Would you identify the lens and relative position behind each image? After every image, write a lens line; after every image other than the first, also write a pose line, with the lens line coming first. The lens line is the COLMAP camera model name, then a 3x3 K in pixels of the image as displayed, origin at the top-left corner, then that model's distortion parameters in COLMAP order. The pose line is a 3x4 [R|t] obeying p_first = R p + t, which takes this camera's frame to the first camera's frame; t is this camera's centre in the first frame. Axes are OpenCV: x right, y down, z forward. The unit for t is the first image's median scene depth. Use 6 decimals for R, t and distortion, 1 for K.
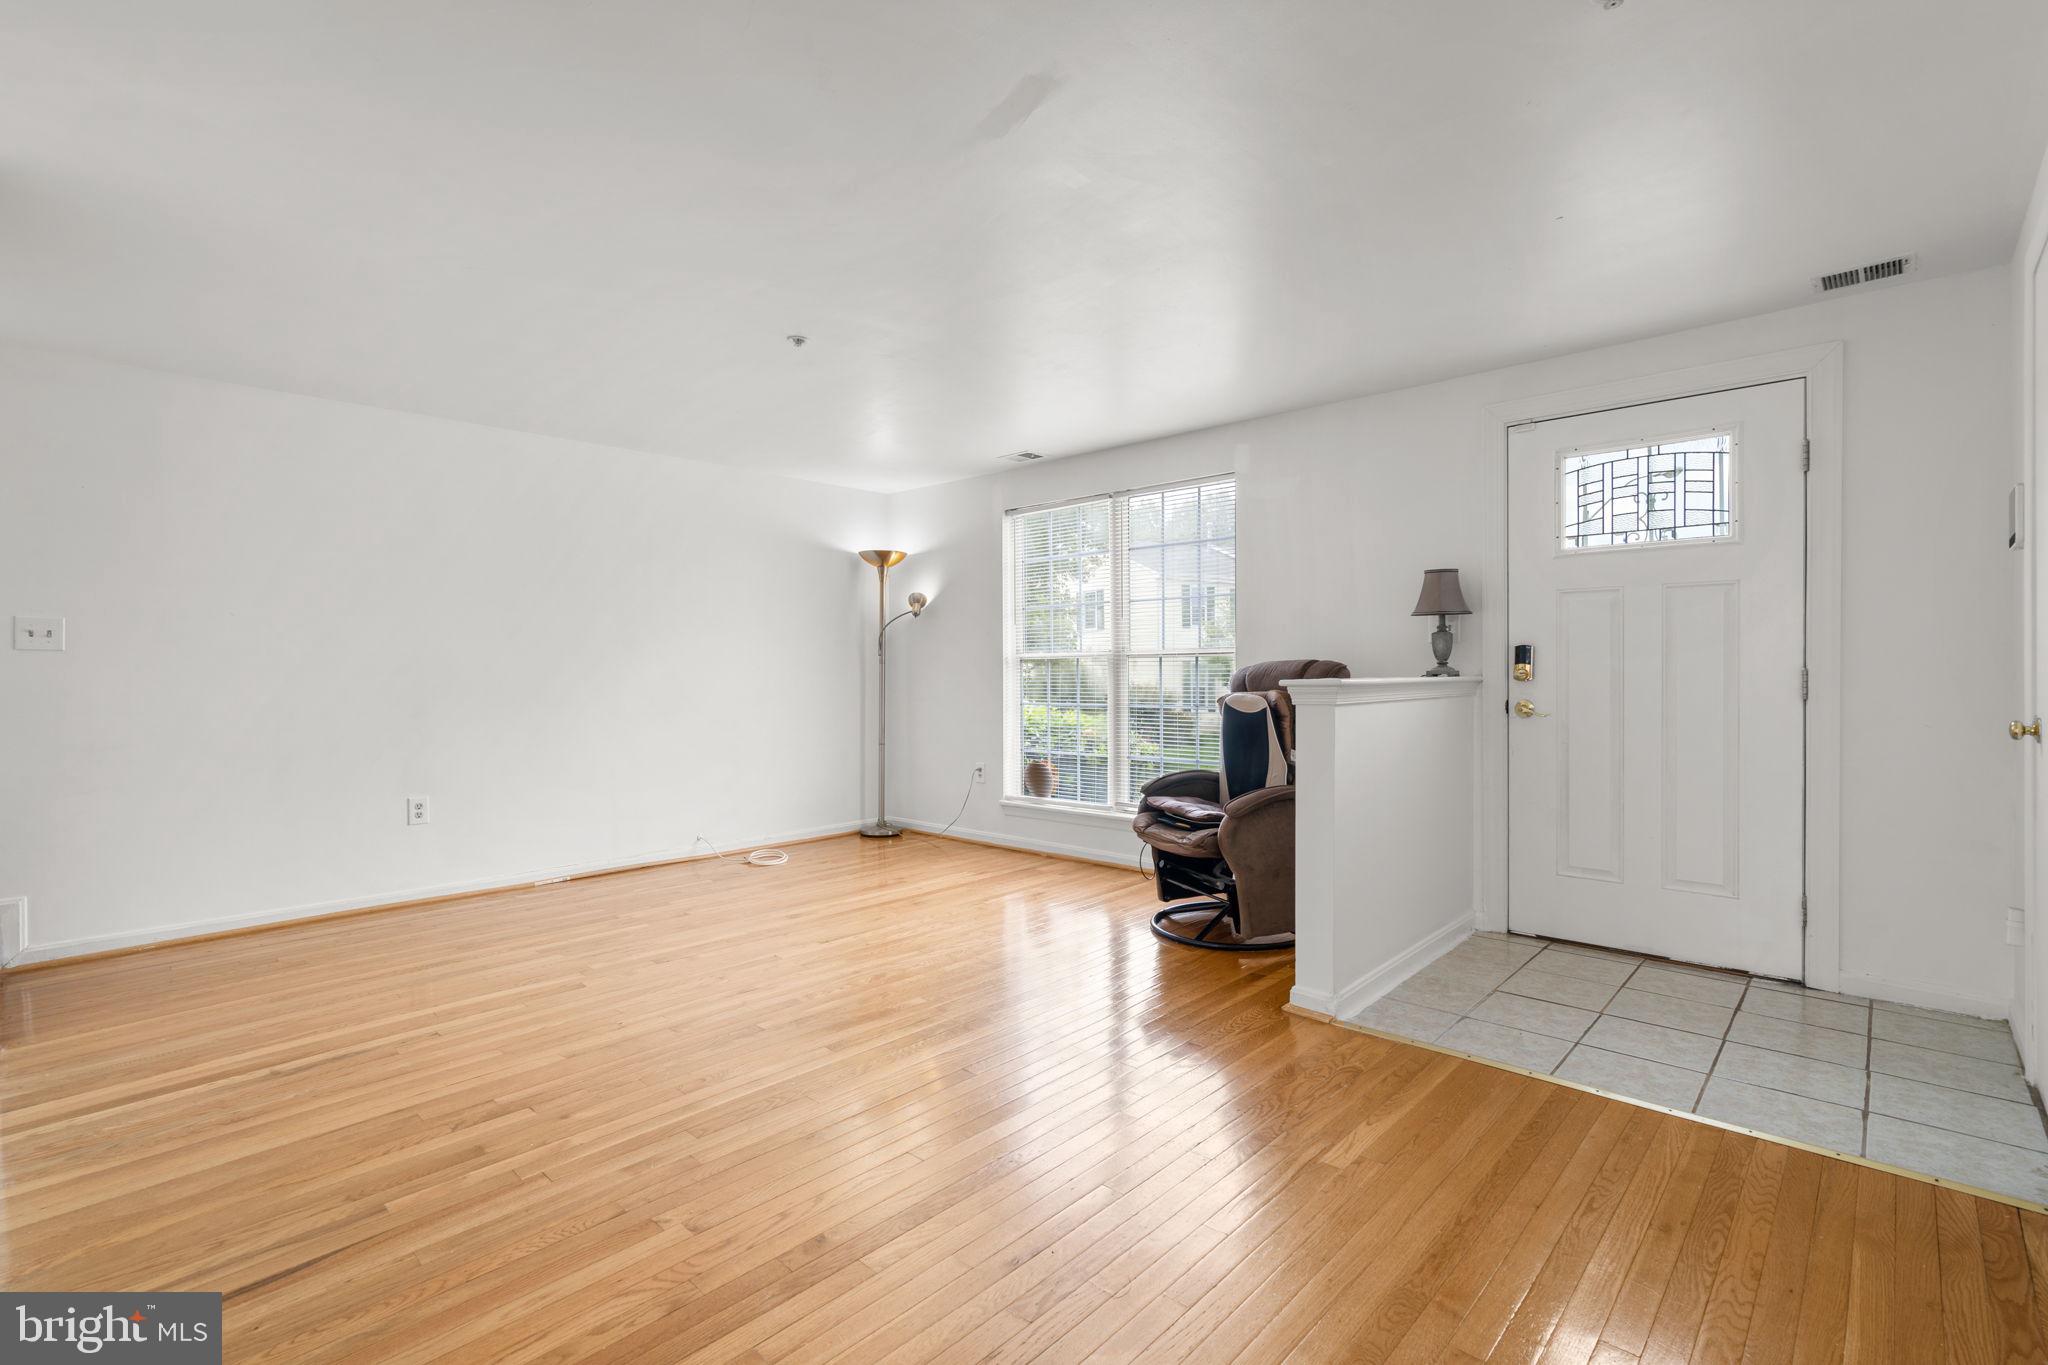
lens RADIAL K [[941.8, 0, 1029.6], [0, 941.8, 689.7], [0, 0, 1]] dist [-0.012711, 0.000604]
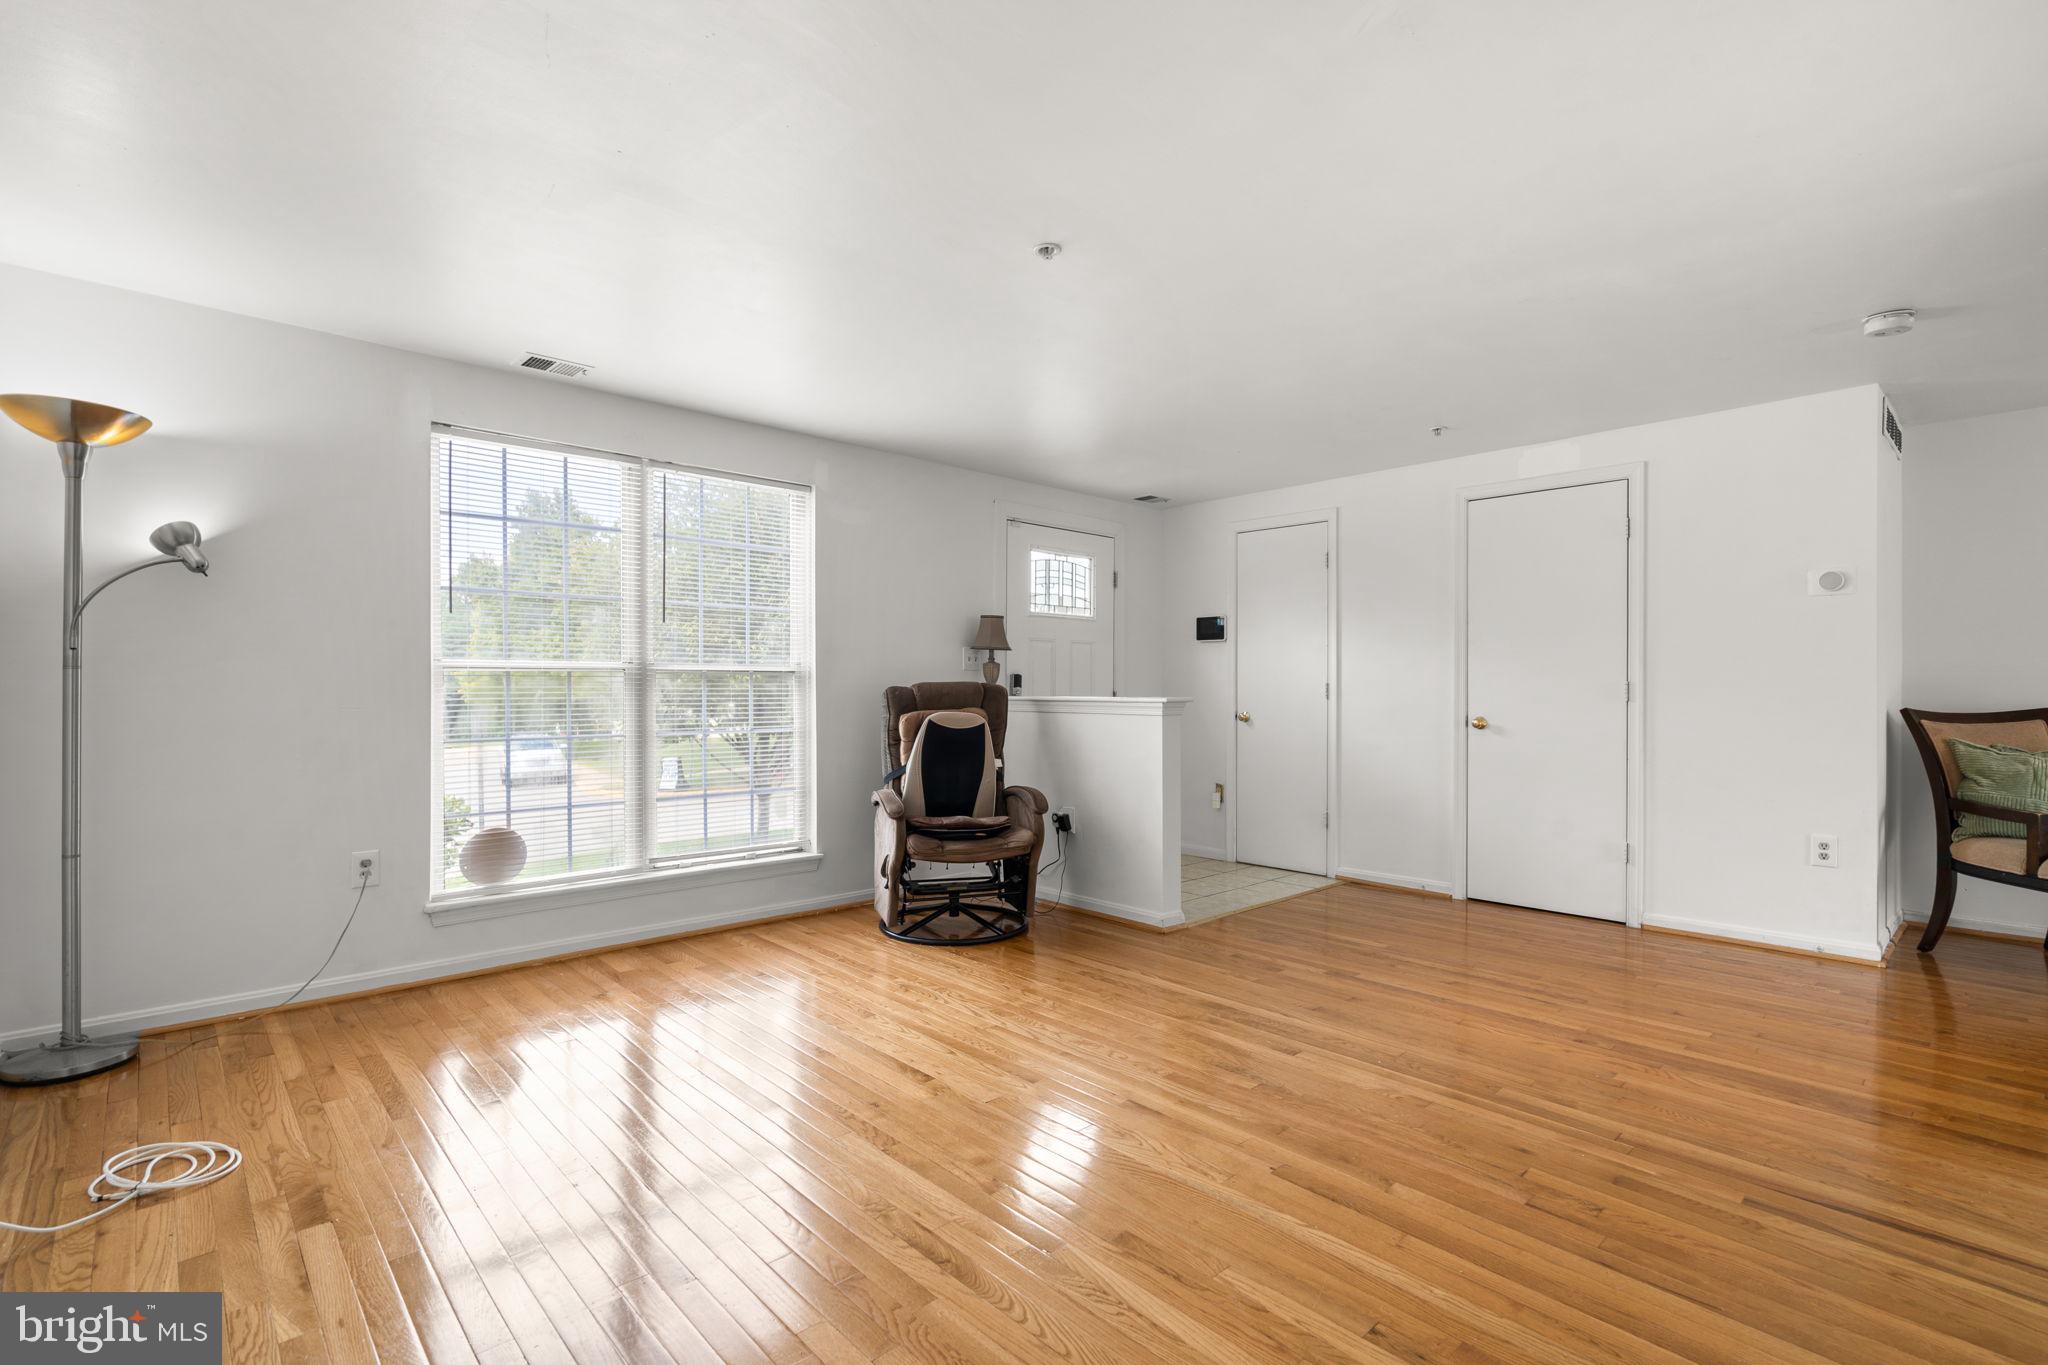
lens RADIAL K [[941.8, 0, 1029.6], [0, 941.8, 689.7], [0, 0, 1]] dist [-0.012711, 0.000604]
pose [[0.067330, 0.005903, 0.997713, -0.977452], [0.017439, 0.999823, -0.007092, -0.013597], [-0.997578, 0.017876, 0.067215, 0.937358]]
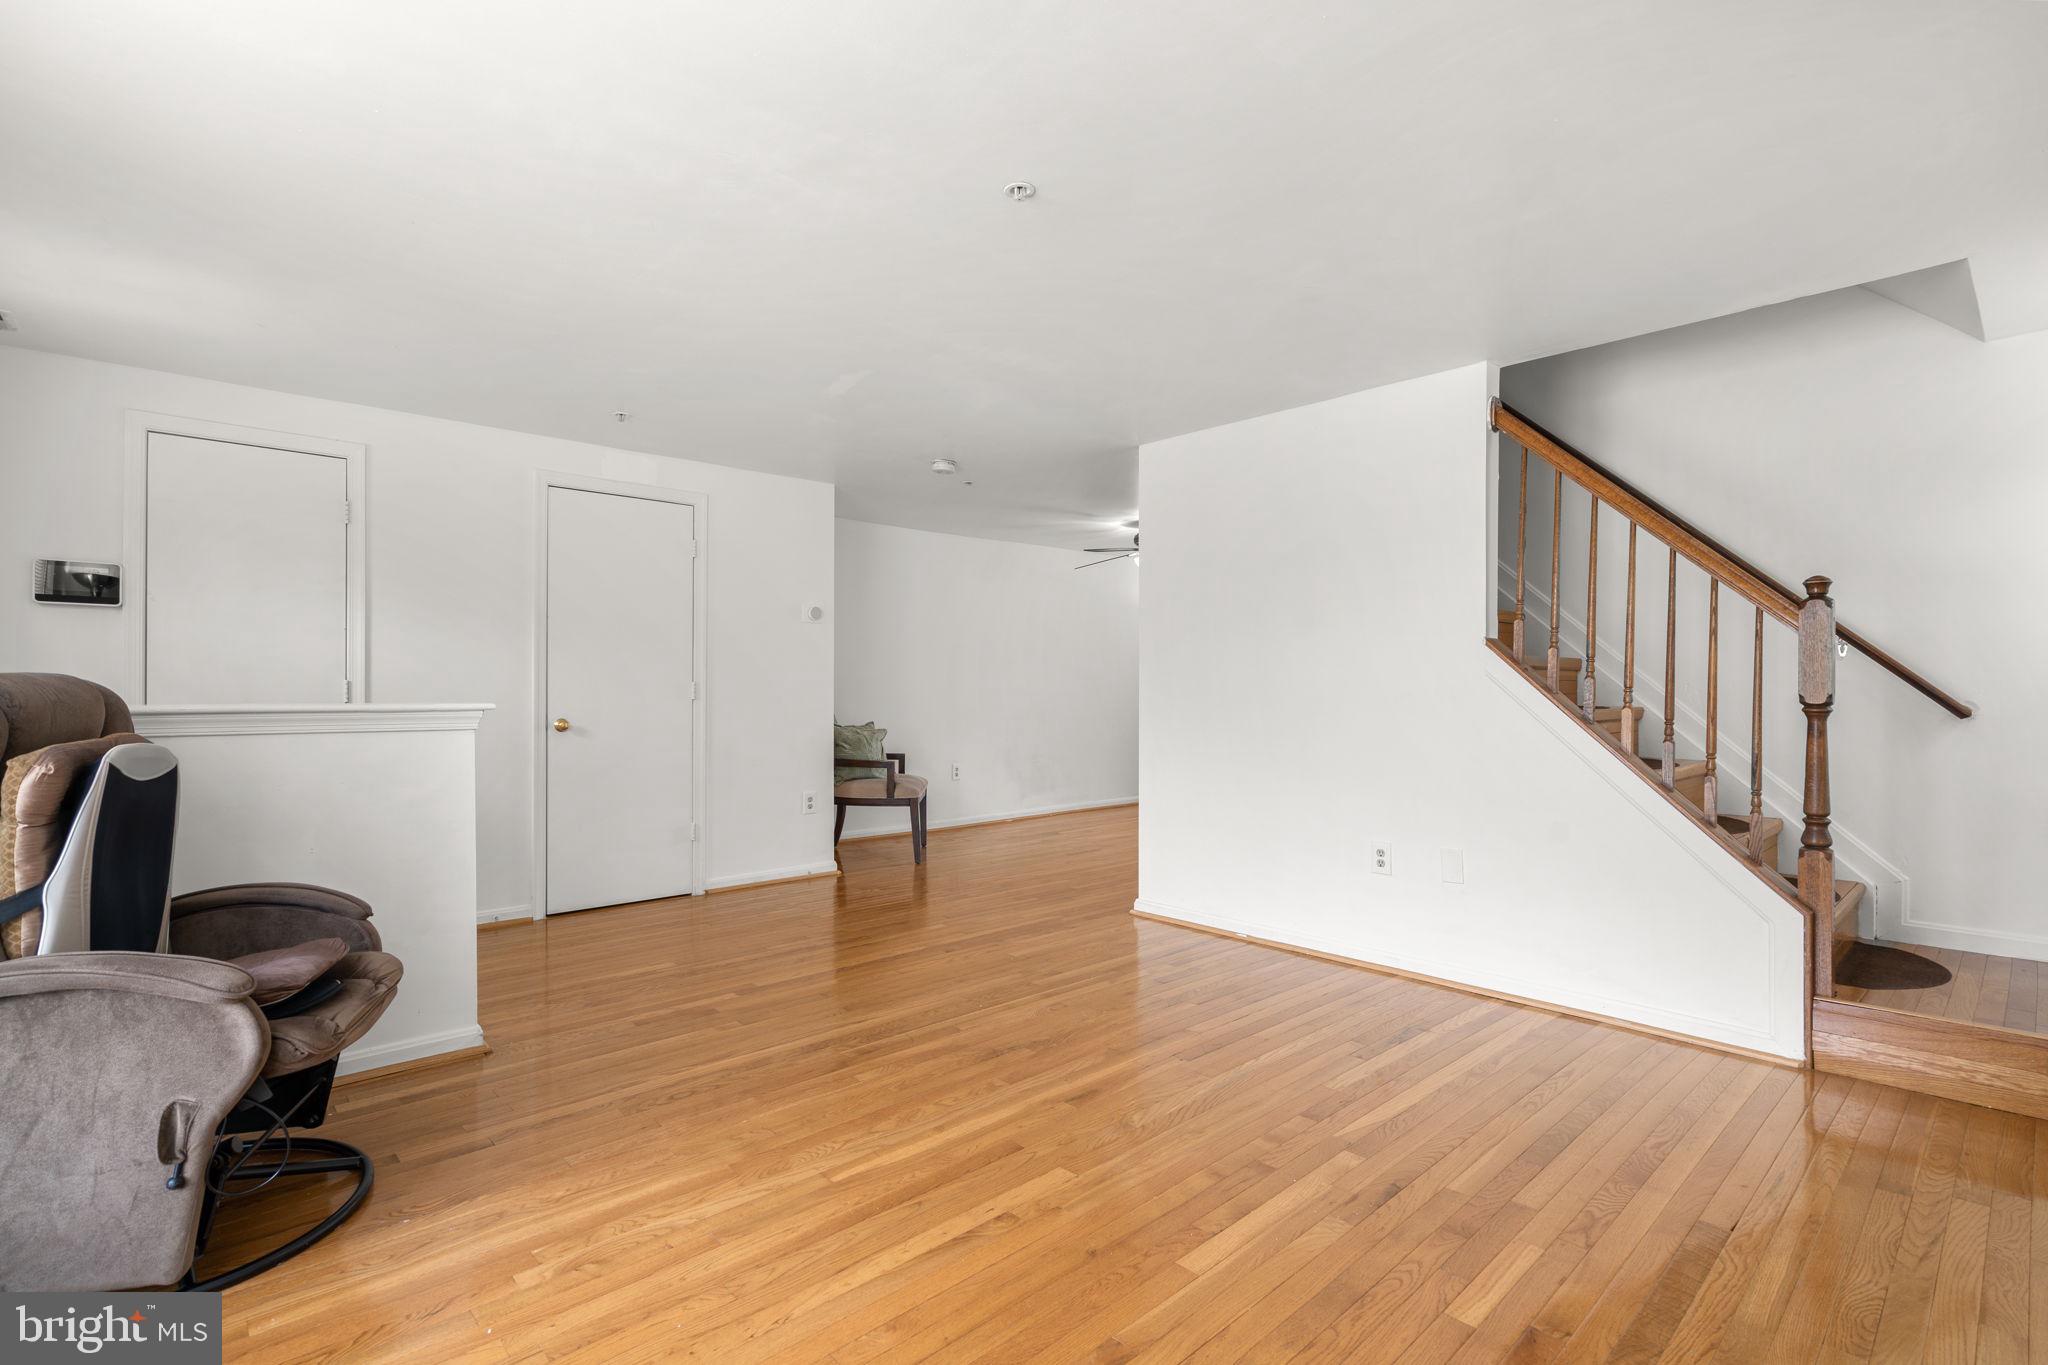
lens RADIAL K [[943.5, 0, 1024.0], [0, 943.5, 682.5], [0, 0, 1]] dist [-0.002223, -0.000205]
pose [[-0.997163, 0.004828, 0.075124, -0.290657], [0.005903, 0.999883, 0.014099, -0.036418], [-0.075047, 0.014503, -0.997075, 1.626049]]
